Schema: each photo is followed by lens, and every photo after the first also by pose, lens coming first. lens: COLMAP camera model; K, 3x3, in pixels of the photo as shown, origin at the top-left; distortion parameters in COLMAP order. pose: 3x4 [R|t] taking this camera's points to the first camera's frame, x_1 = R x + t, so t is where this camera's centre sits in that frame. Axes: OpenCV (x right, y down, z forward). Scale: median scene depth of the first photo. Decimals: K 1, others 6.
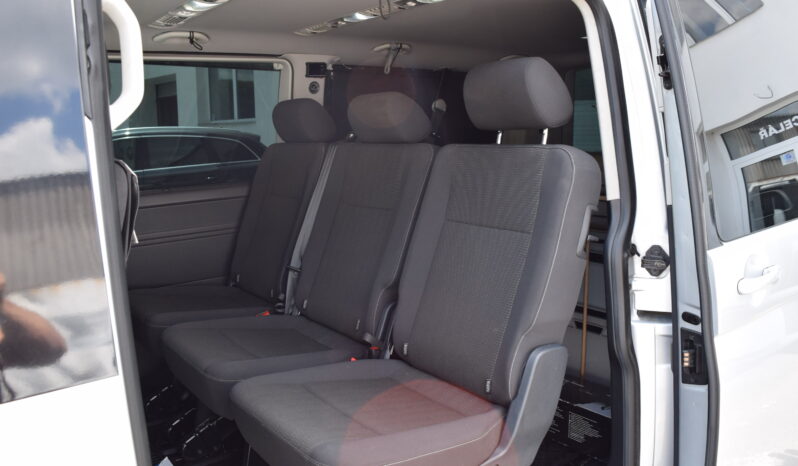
lens RADIAL K [[602.3, 0, 399.0], [0, 602.3, 234.9], [0, 0, 1]] dist [-0.073686, 0.018519]
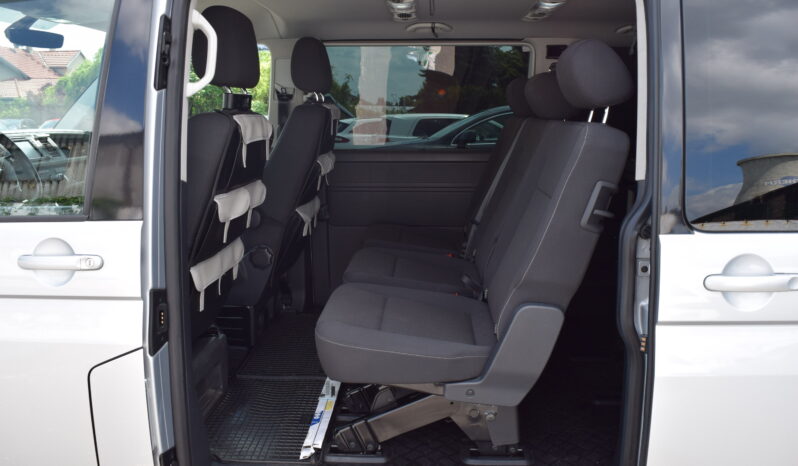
lens RADIAL K [[602.3, 0, 393.8], [0, 602.3, 233.7], [0, 0, 1]] dist [-0.073686, 0.018519]
pose [[0.770646, 0.152938, -0.618640, 0.439099], [-0.128068, 0.988138, 0.084748, -0.001340], [0.624262, 0.013917, 0.781091, -0.022703]]
